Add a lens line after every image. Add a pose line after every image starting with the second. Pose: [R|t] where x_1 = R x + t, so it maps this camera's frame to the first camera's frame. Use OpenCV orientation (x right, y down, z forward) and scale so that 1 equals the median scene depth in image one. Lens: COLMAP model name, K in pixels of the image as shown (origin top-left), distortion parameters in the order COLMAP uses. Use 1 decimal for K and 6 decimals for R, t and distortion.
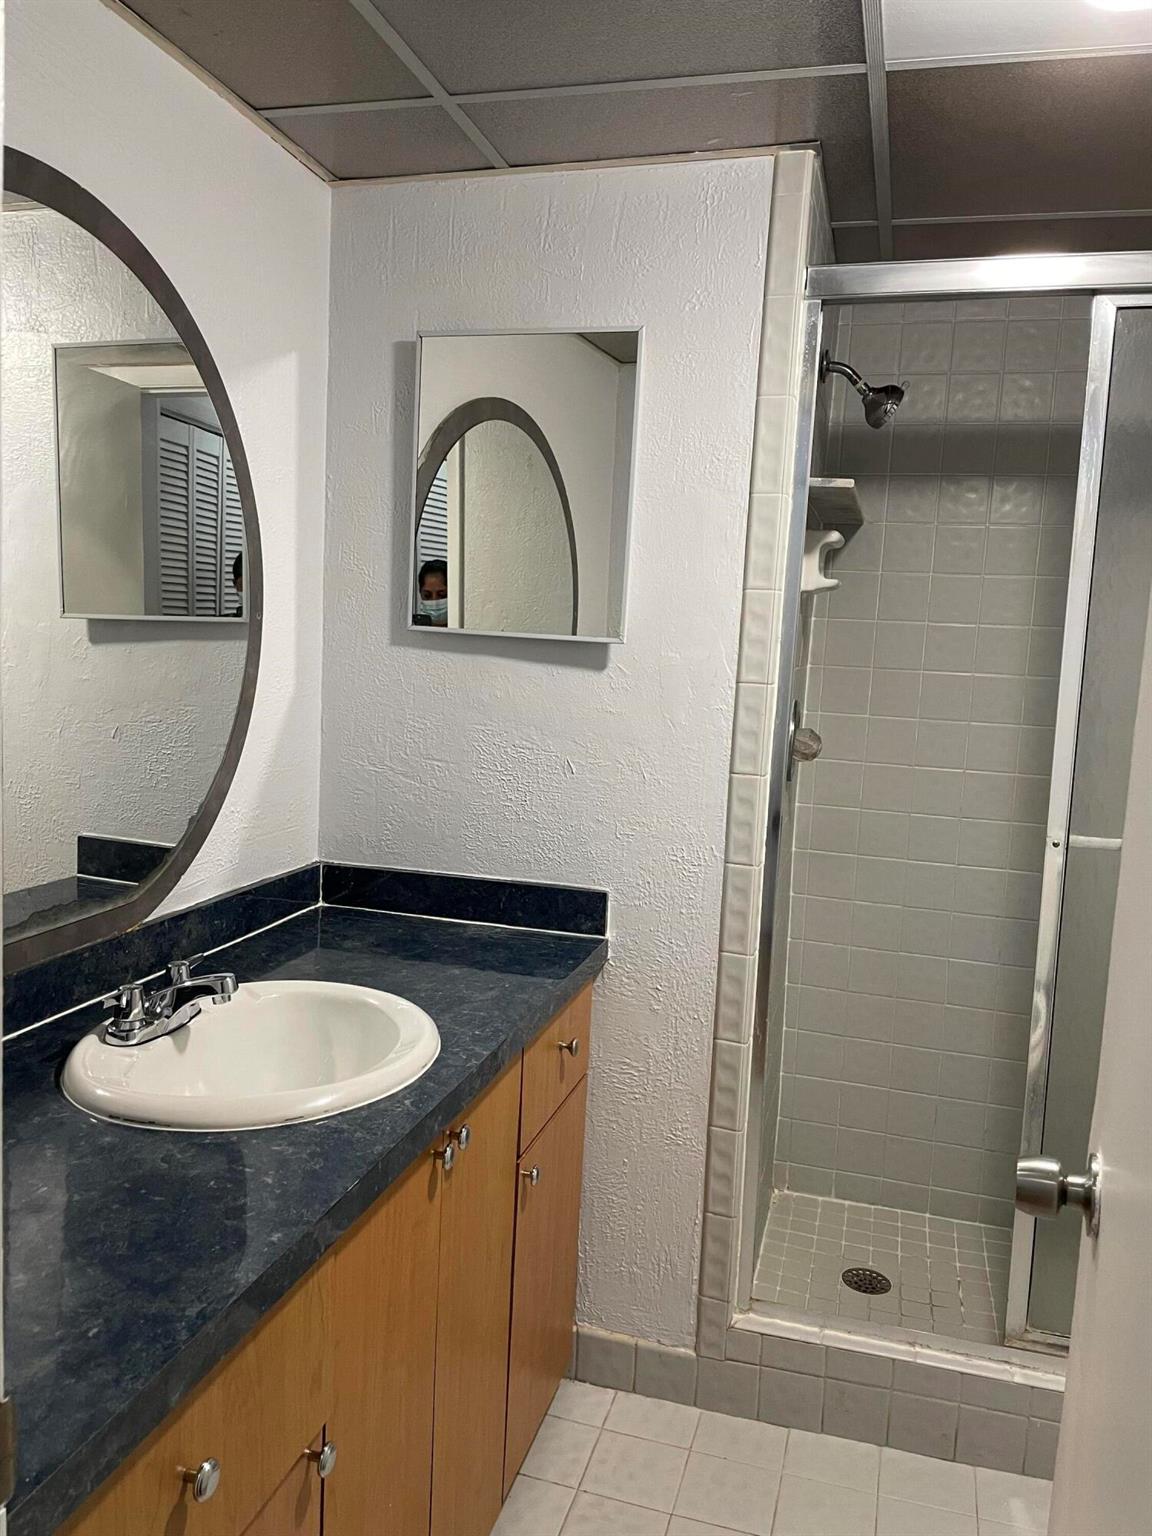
lens RADIAL K [[1168.7, 0, 577.8], [0, 1168.7, 769.6], [0, 0, 1]] dist [0.084940, -0.107230]
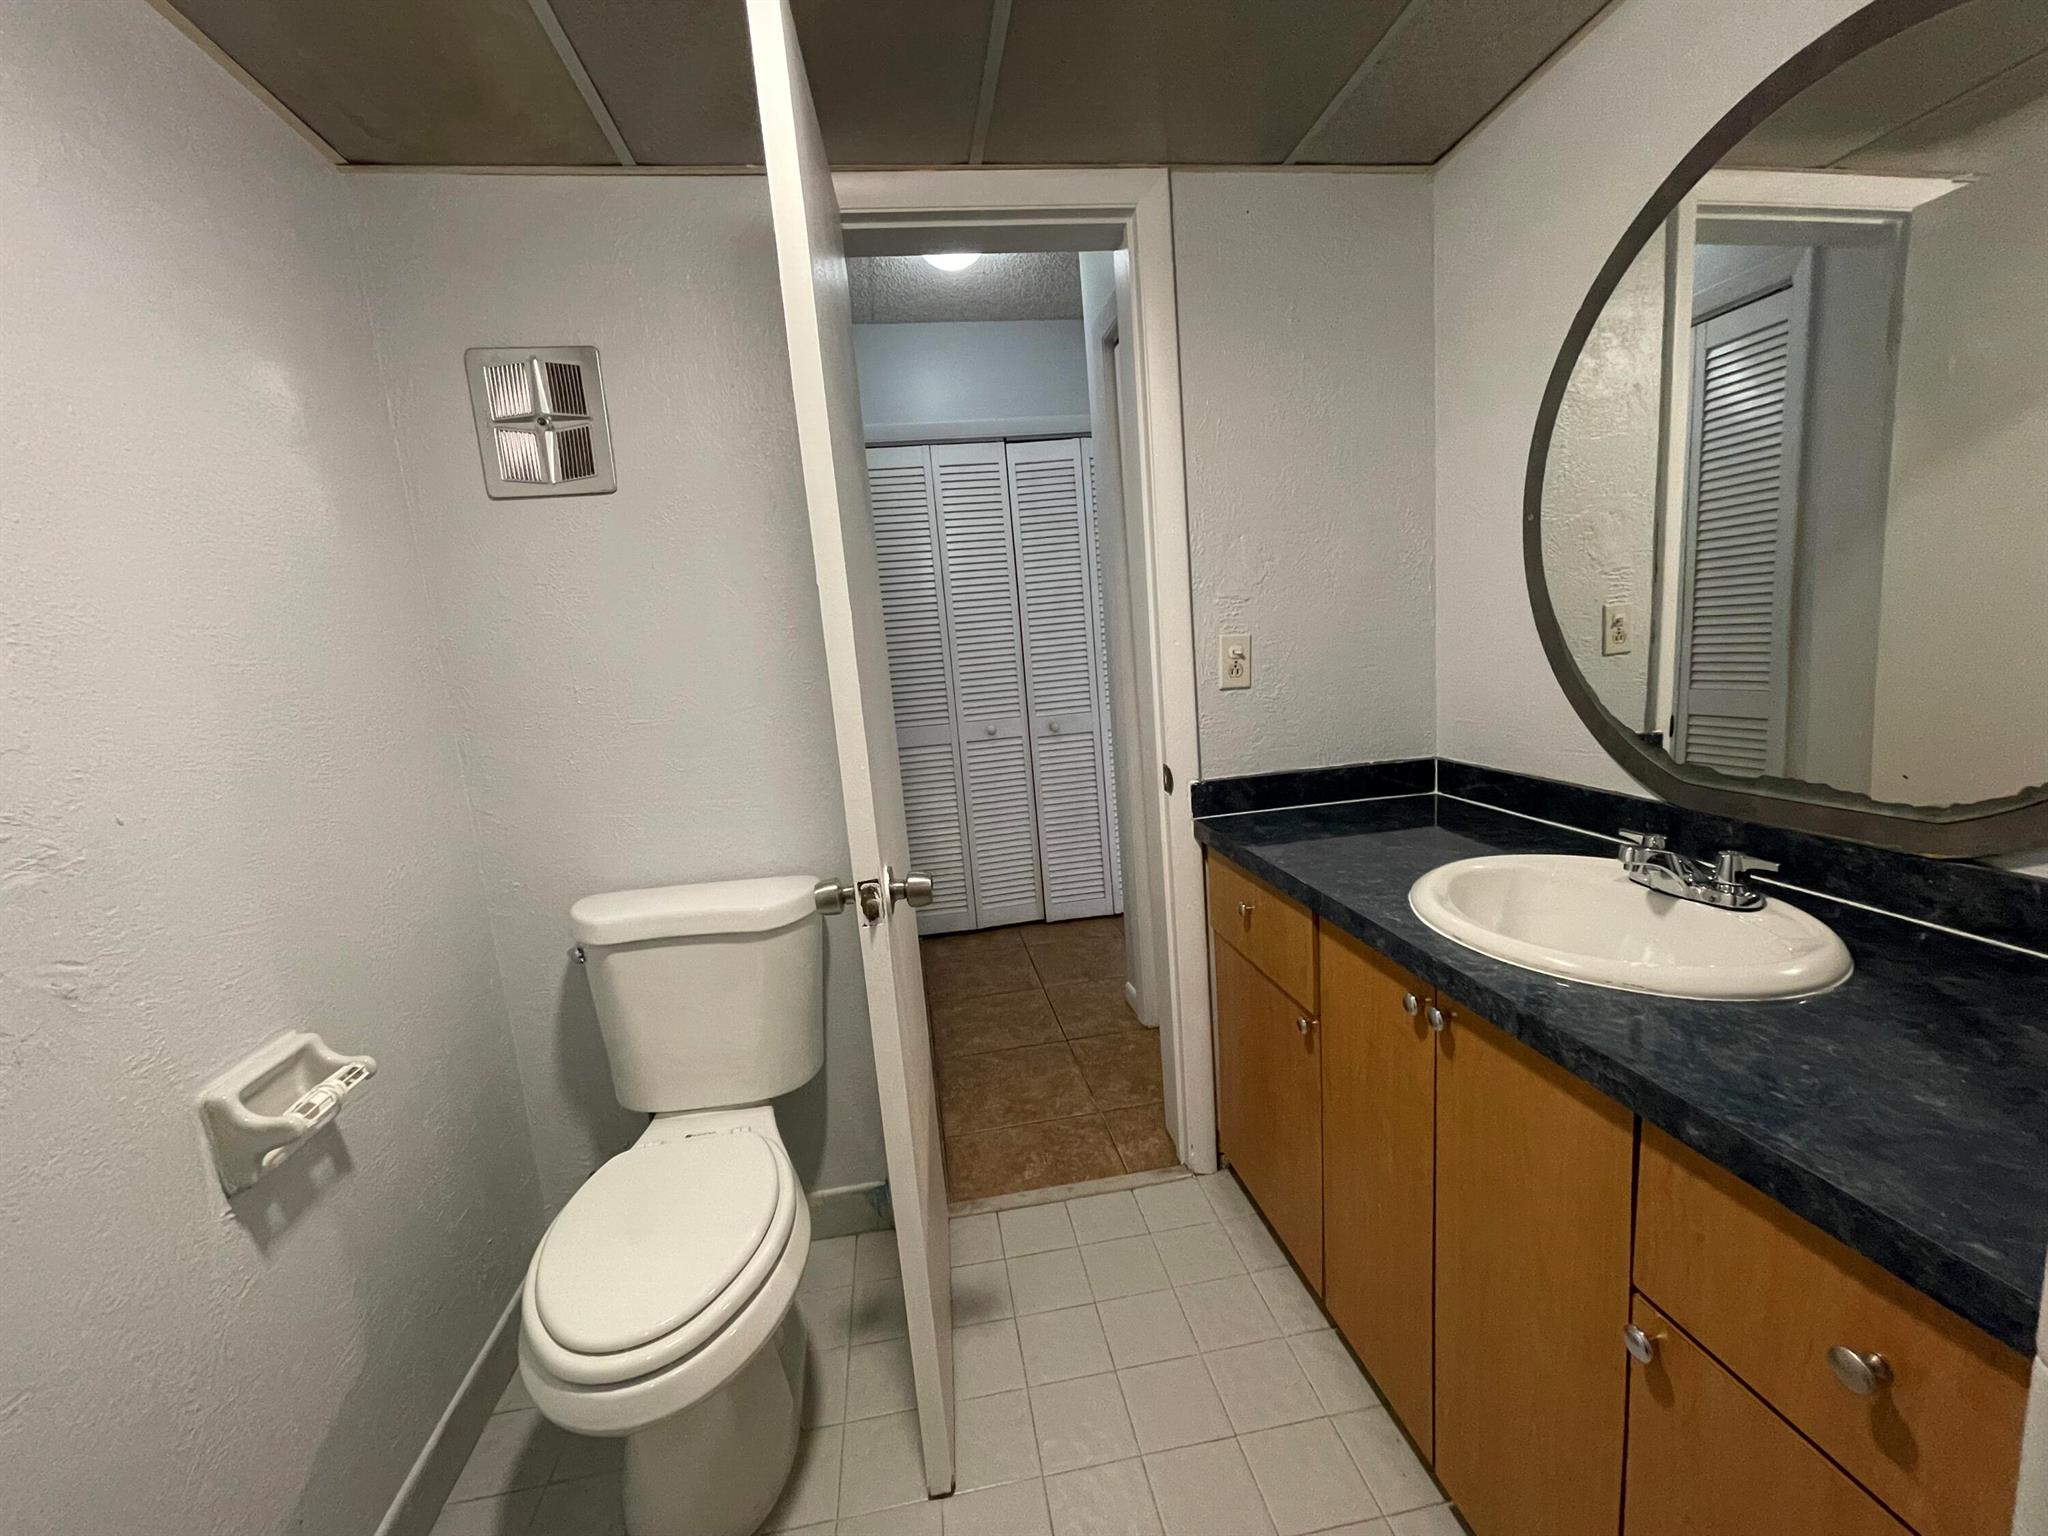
lens RADIAL K [[833.7, 0, 1015.2], [0, 833.7, 780.9], [0, 0, 1]] dist [-0.001301, 0.001584]
pose [[-0.911507, 0.095291, -0.400093, 0.457250], [-0.009823, 0.967468, 0.252802, -0.059773], [0.411167, 0.234361, -0.880918, 1.302564]]
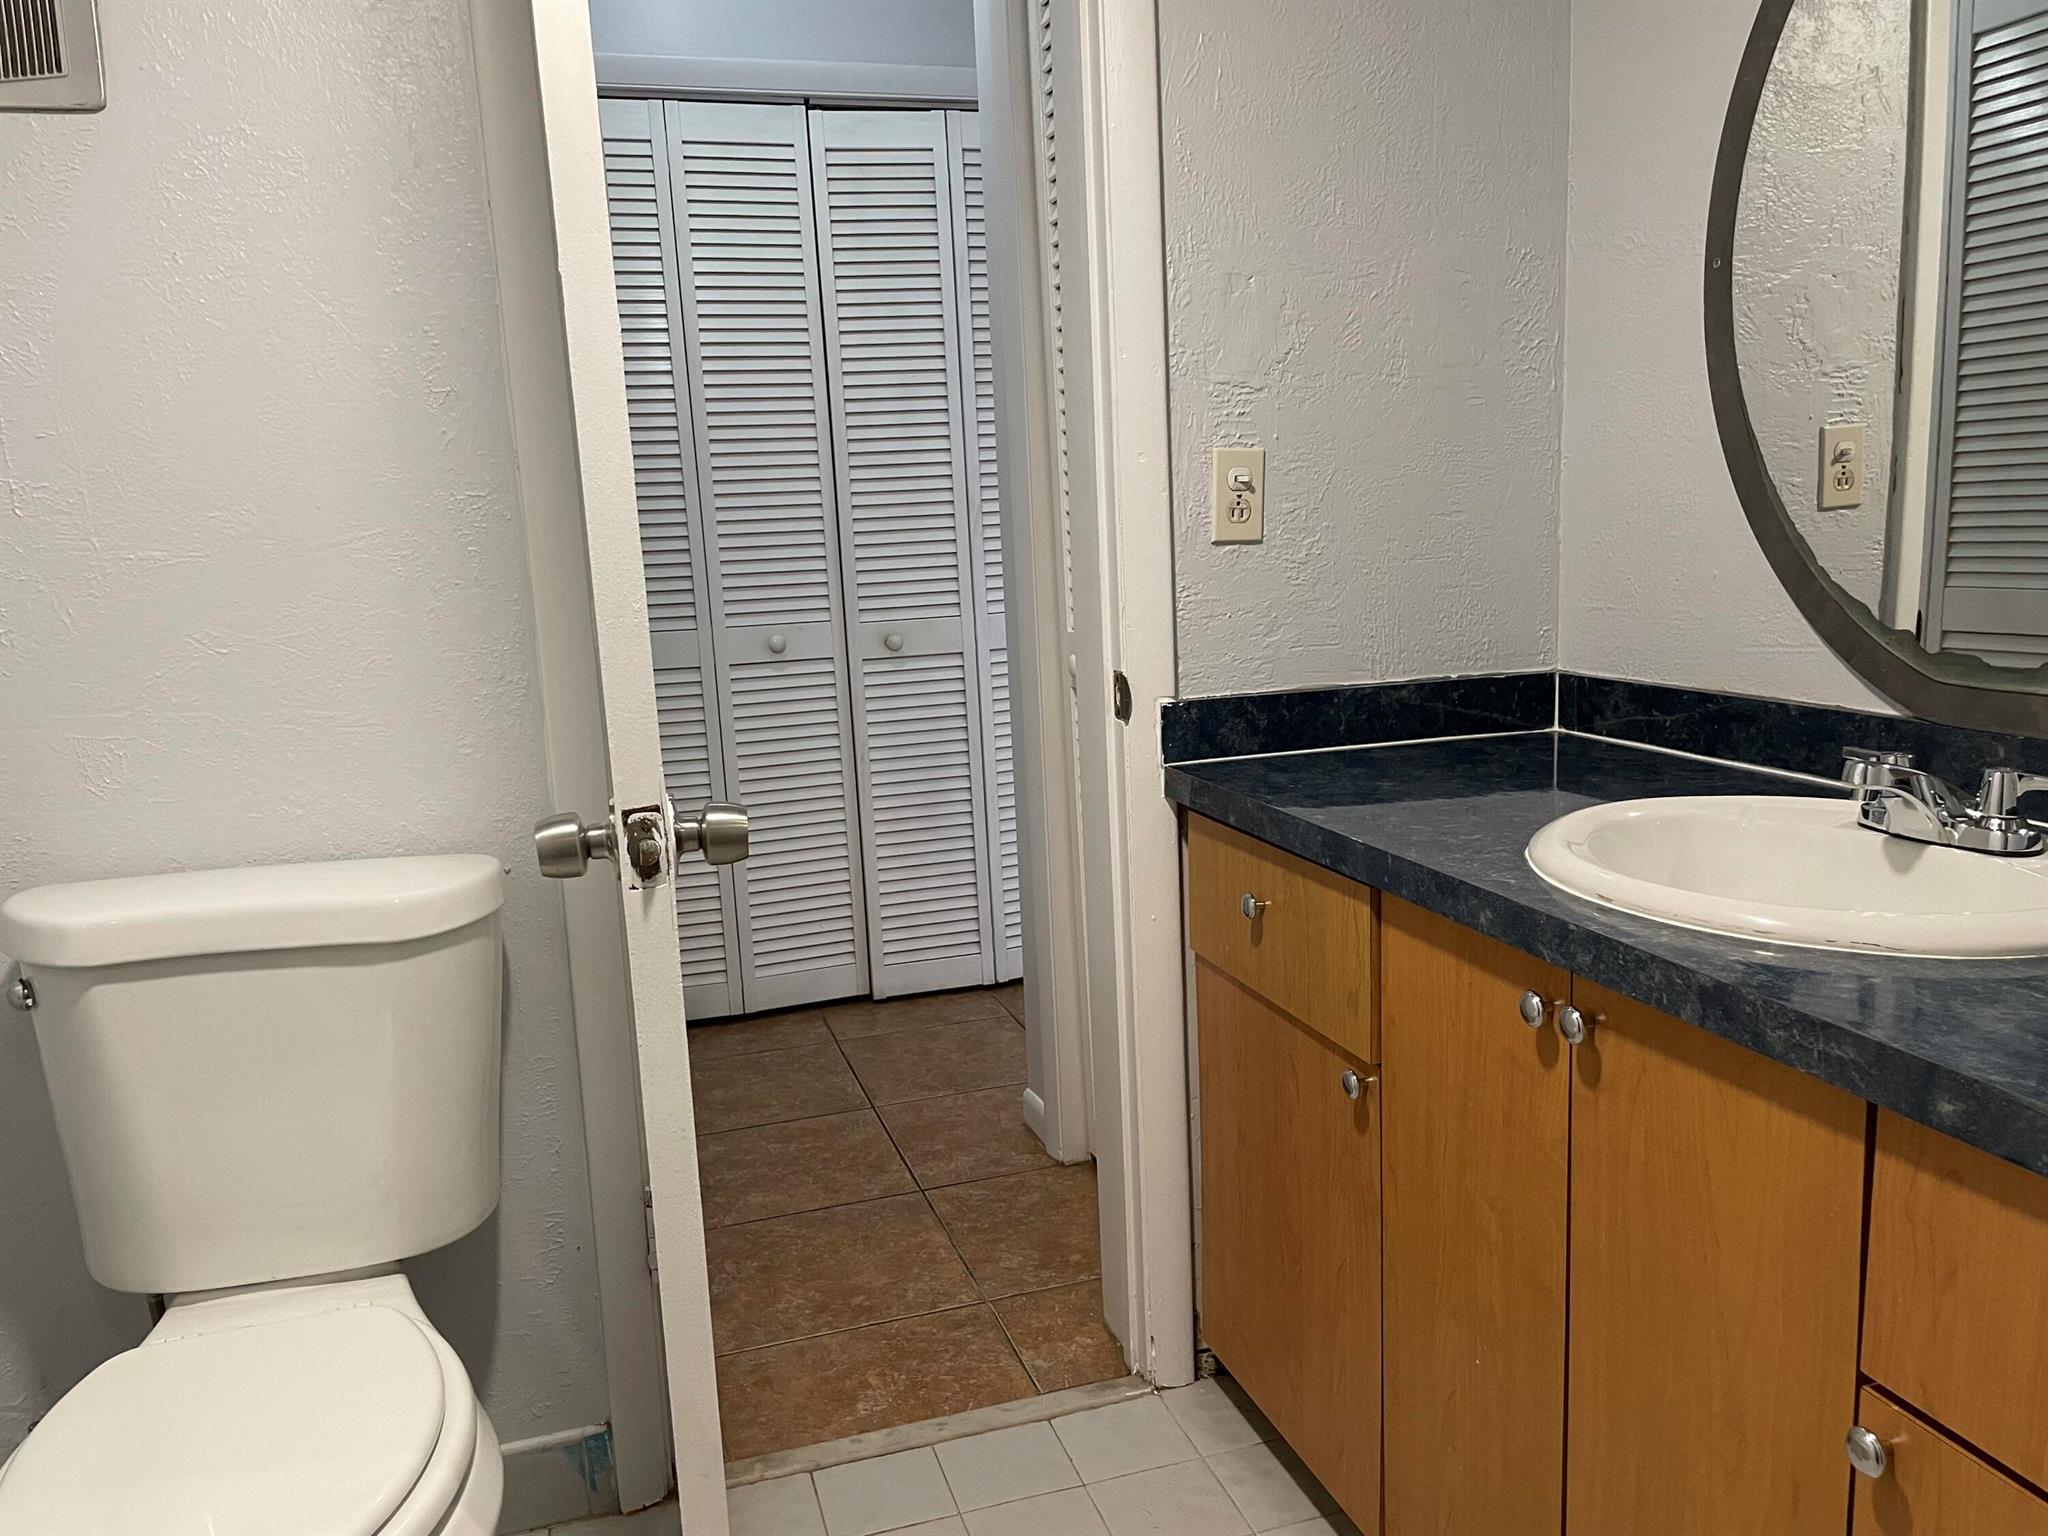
lens RADIAL K [[1558.3, 0, 1023.8], [0, 1558.3, 804.5], [0, 0, 1]] dist [0.084940, -0.107230]
pose [[-0.839098, 0.090215, -0.536447, 0.546827], [-0.059475, 0.965026, 0.255318, -0.004213], [0.540719, 0.246142, -0.804386, 1.357326]]
